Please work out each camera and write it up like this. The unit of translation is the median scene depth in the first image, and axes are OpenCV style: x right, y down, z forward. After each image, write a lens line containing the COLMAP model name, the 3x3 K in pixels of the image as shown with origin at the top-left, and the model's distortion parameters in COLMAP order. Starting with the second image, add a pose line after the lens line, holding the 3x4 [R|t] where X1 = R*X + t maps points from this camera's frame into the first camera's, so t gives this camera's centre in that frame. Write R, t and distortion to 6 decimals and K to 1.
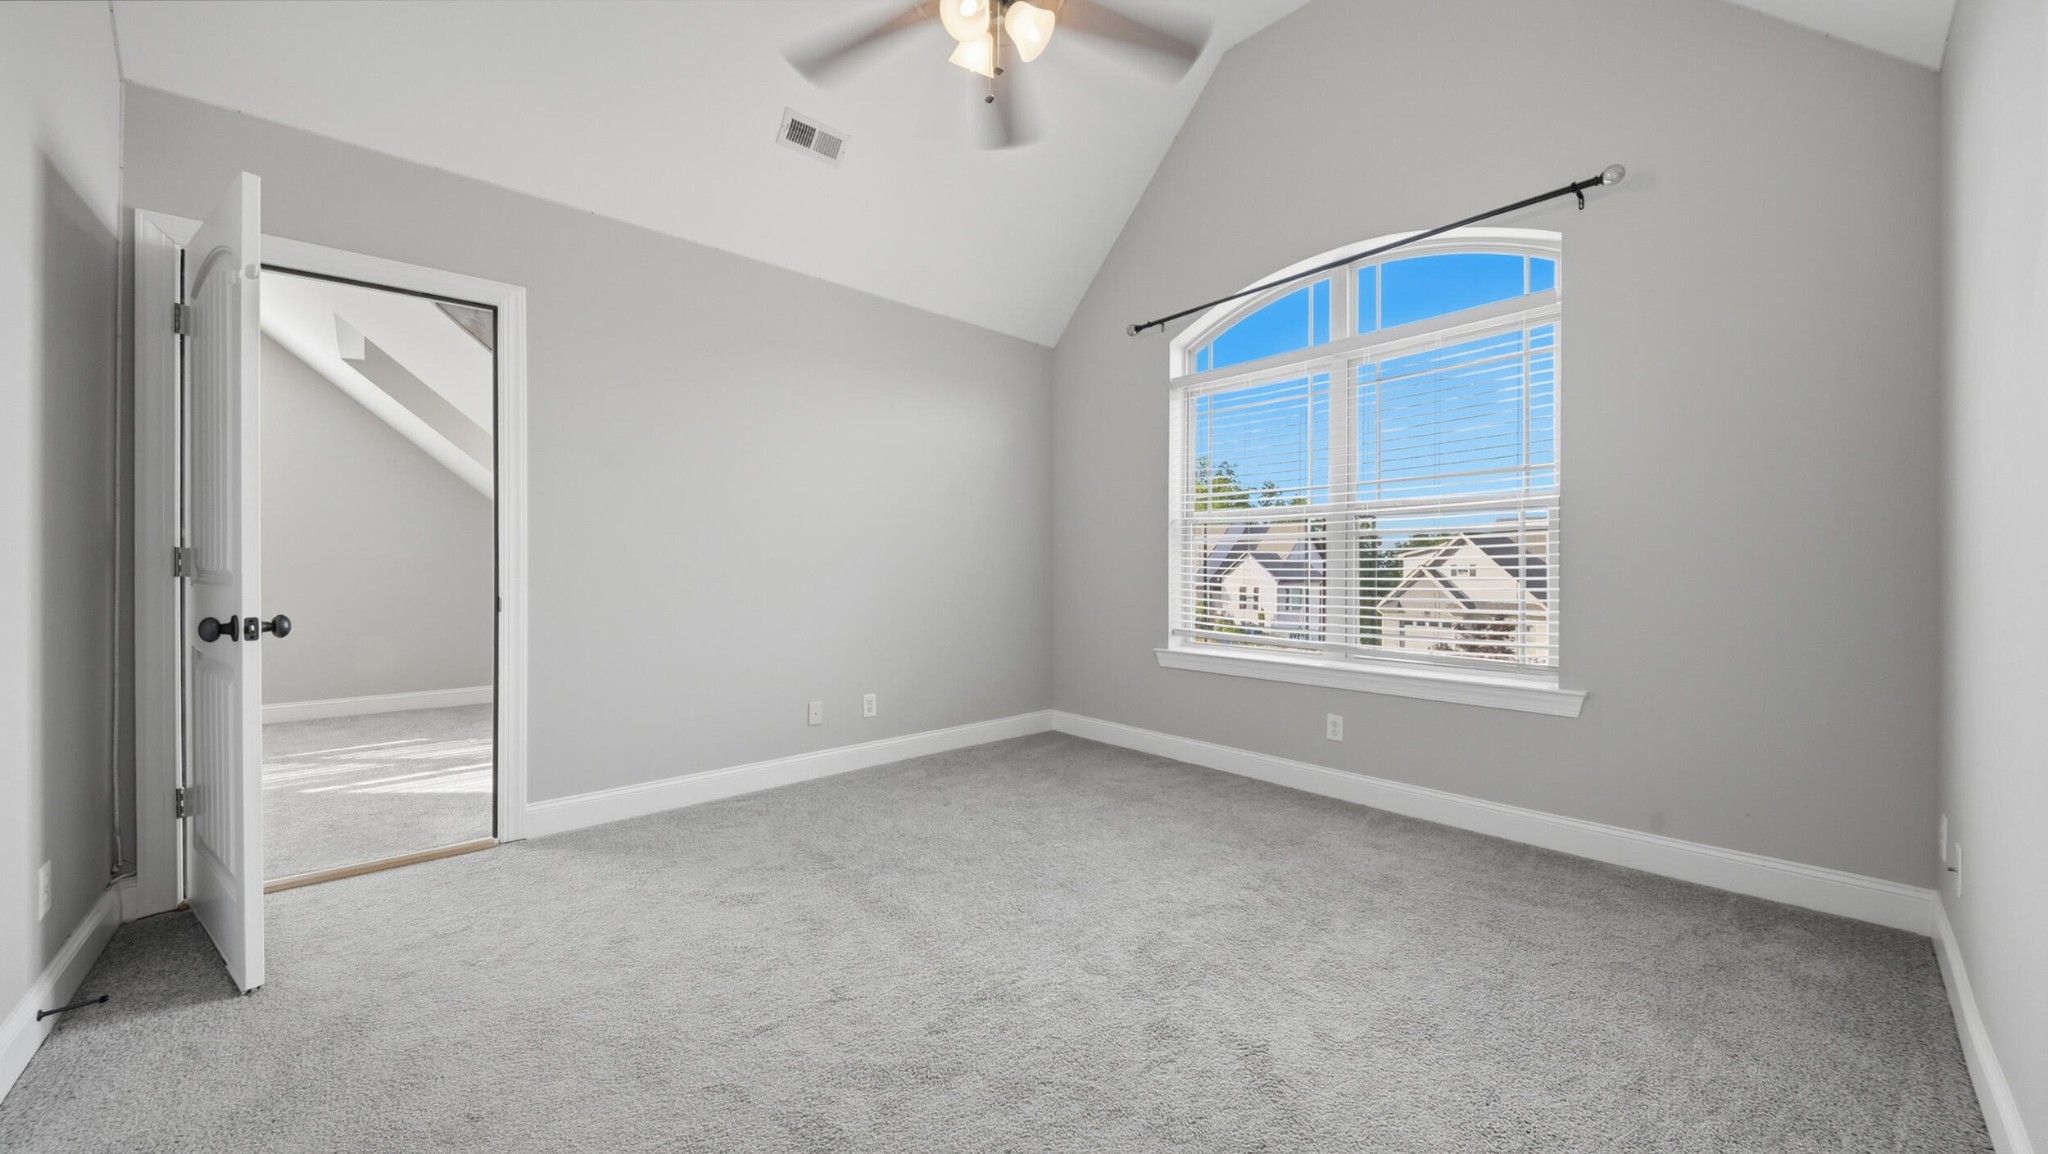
lens RADIAL K [[725.0, 0, 1031.2], [0, 725.0, 567.1], [0, 0, 1]] dist [-0.000406, -0.000098]
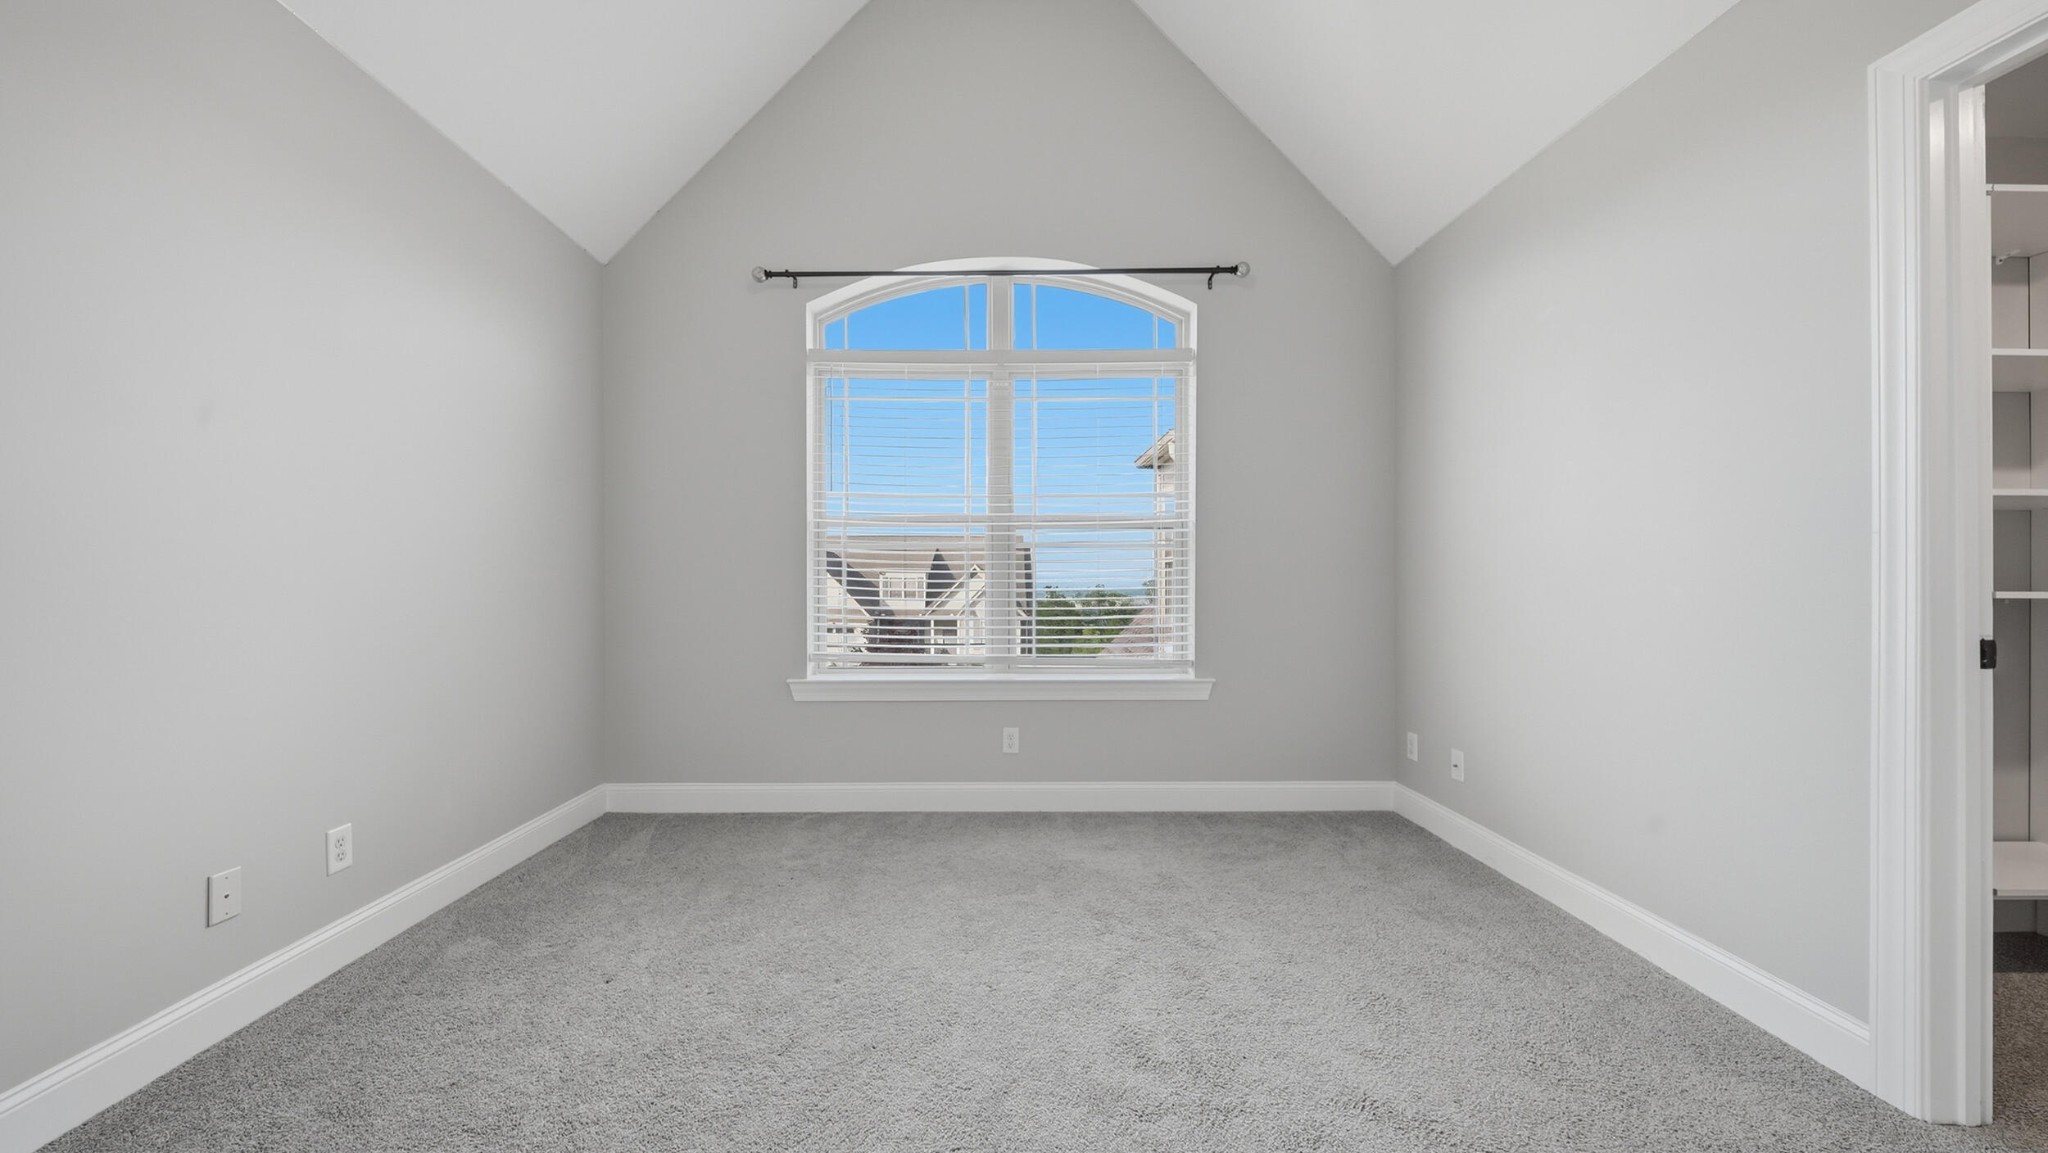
lens RADIAL K [[725.0, 0, 1020.6], [0, 725.0, 584.5], [0, 0, 1]] dist [-0.000406, -0.000098]
pose [[0.672519, -0.006326, 0.740053, -0.278849], [0.000021, 0.999964, 0.008529, -0.000403], [-0.740080, -0.005721, 0.672495, 0.299037]]
